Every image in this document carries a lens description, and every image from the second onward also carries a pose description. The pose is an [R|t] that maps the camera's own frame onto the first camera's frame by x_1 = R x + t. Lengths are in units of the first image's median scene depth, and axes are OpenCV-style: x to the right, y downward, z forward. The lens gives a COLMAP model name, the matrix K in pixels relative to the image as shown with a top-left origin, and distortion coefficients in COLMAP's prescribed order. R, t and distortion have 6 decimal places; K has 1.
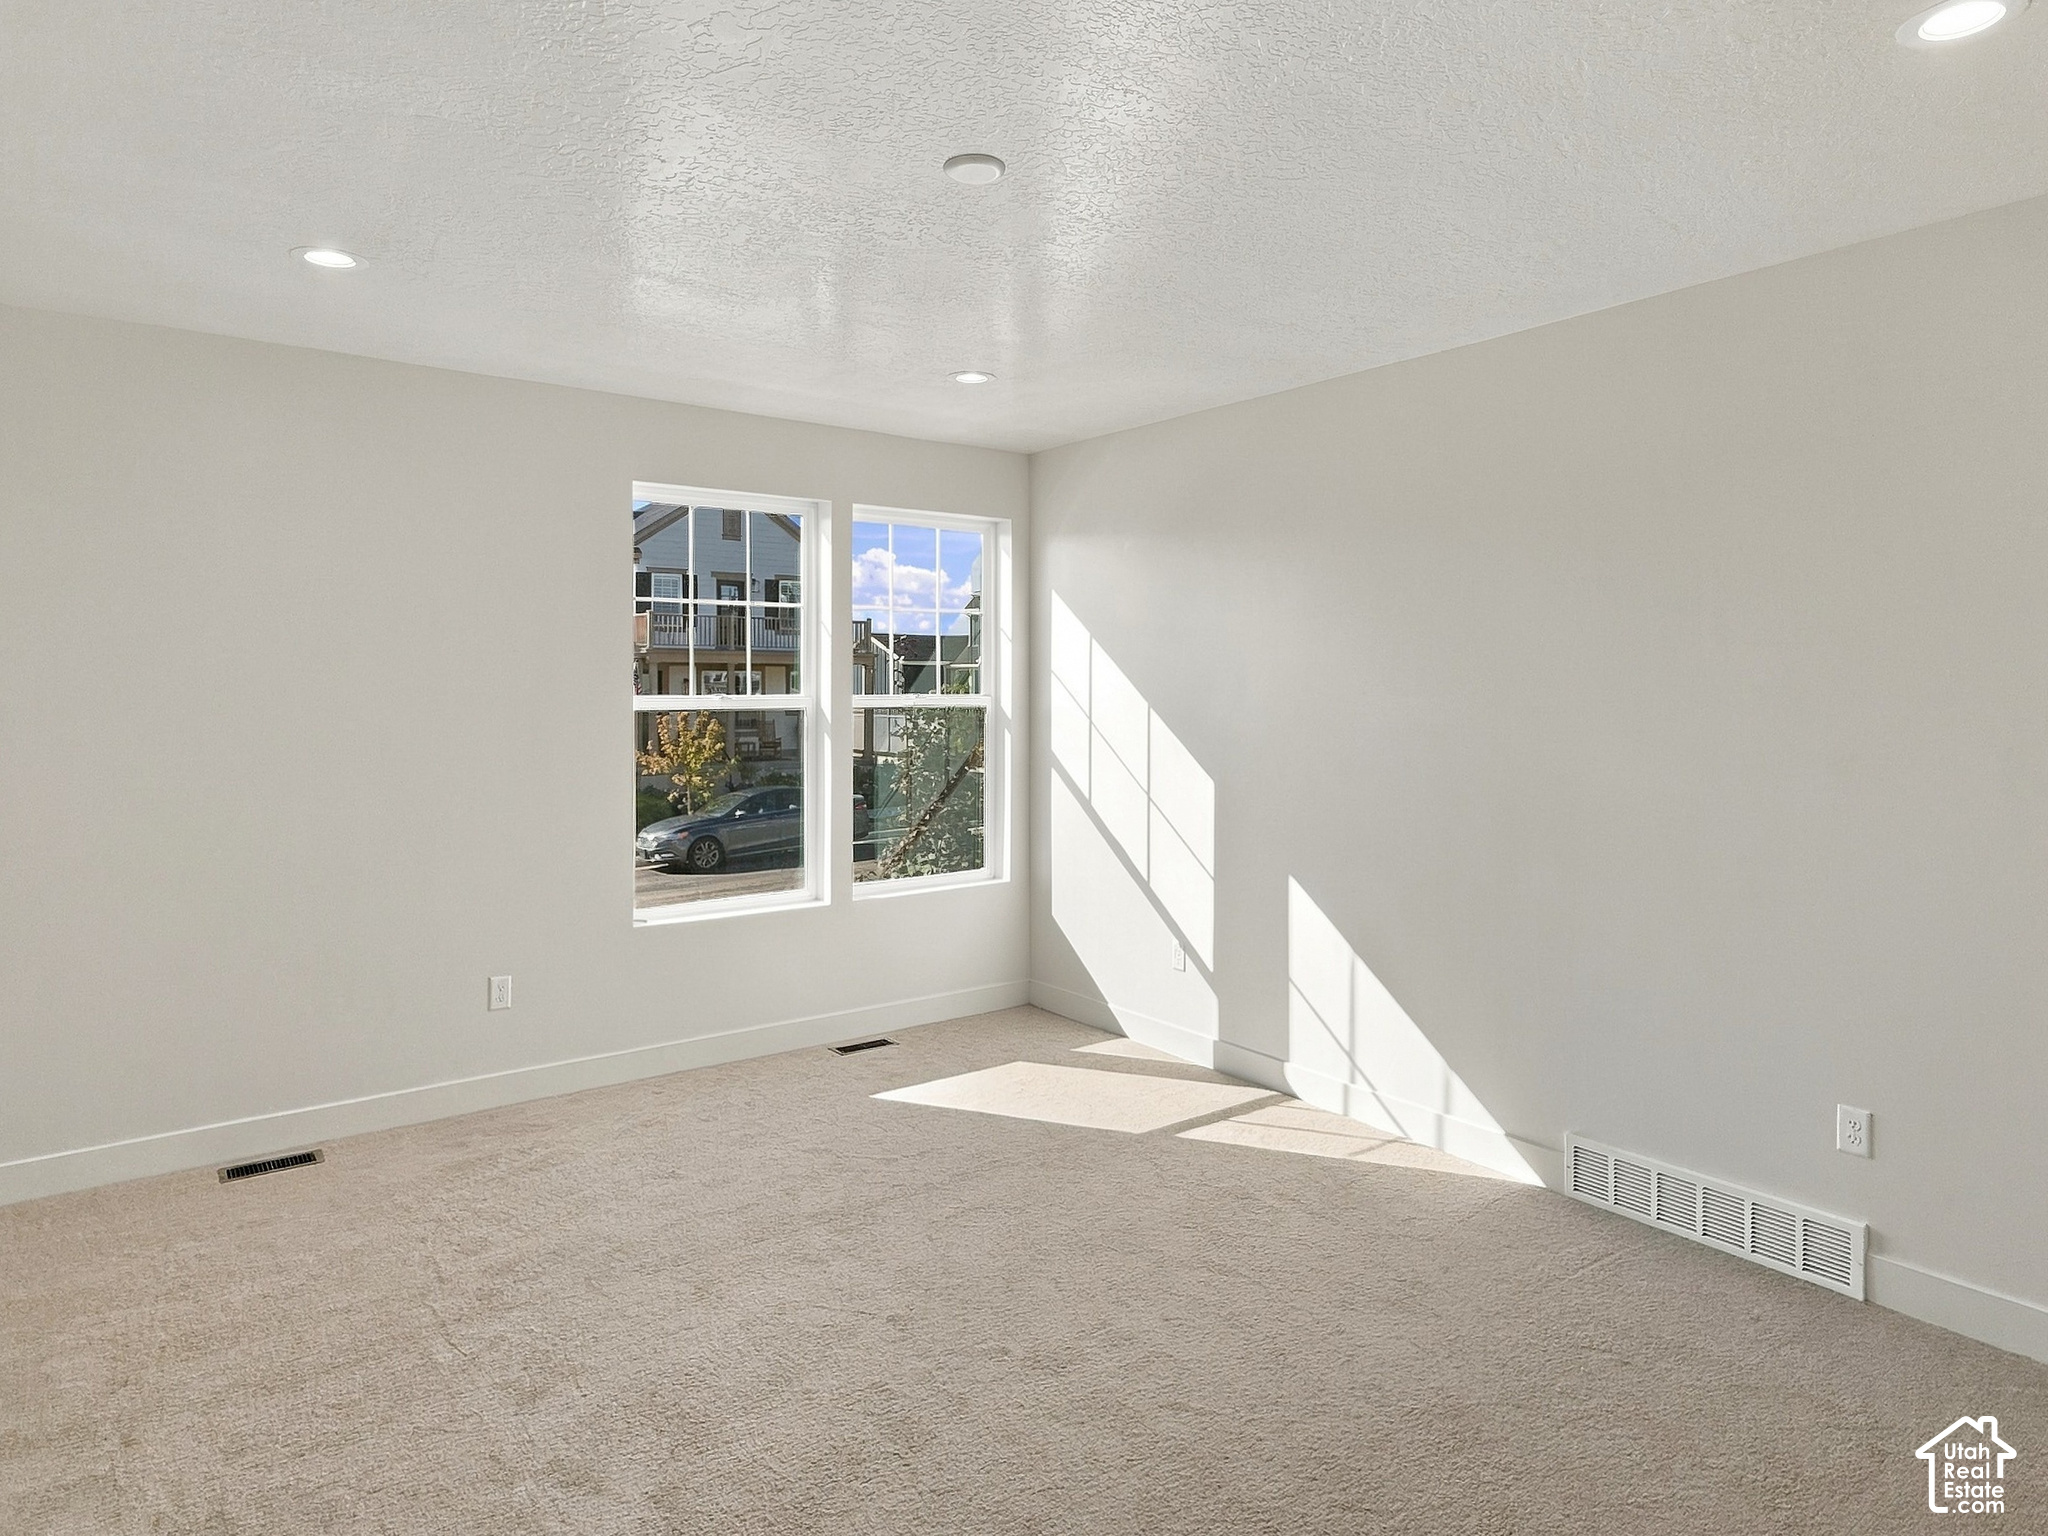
lens RADIAL K [[1161.8, 0, 1021.1], [0, 1161.8, 753.2], [0, 0, 1]] dist [0.000447, 0.000124]
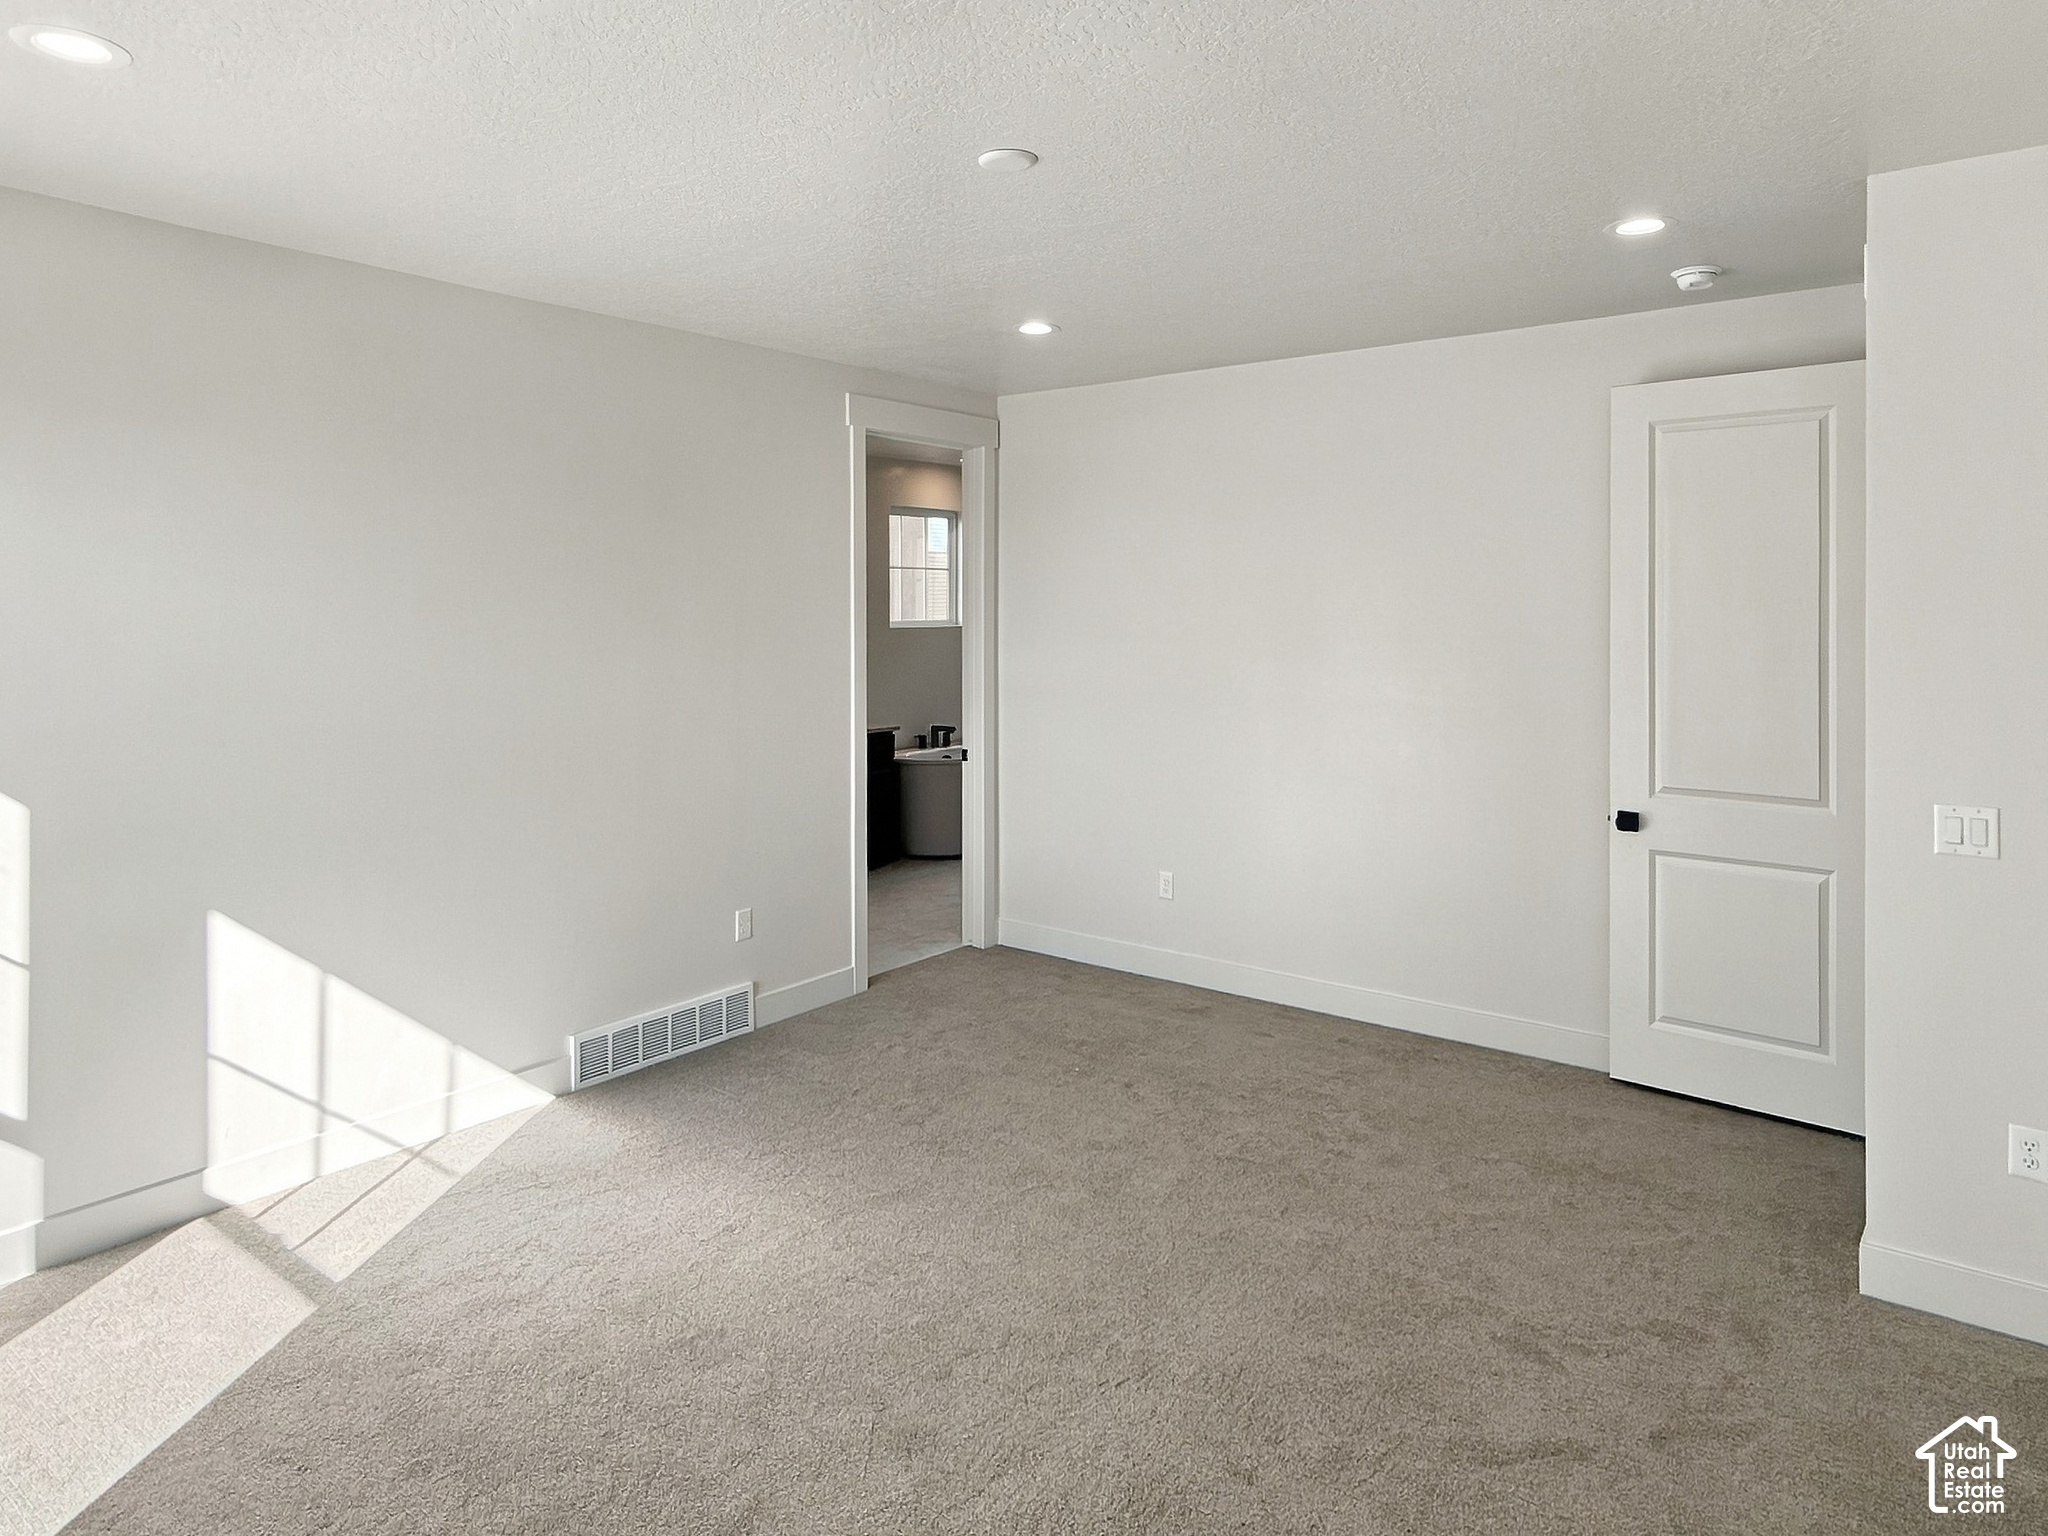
lens RADIAL K [[1161.8, 0, 1021.1], [0, 1161.8, 753.2], [0, 0, 1]] dist [0.000447, 0.000124]
pose [[-0.245366, -0.113513, 0.962762, -0.593065], [0.054224, 0.989959, 0.130539, -0.059957], [-0.967913, 0.084235, -0.236748, 0.699603]]
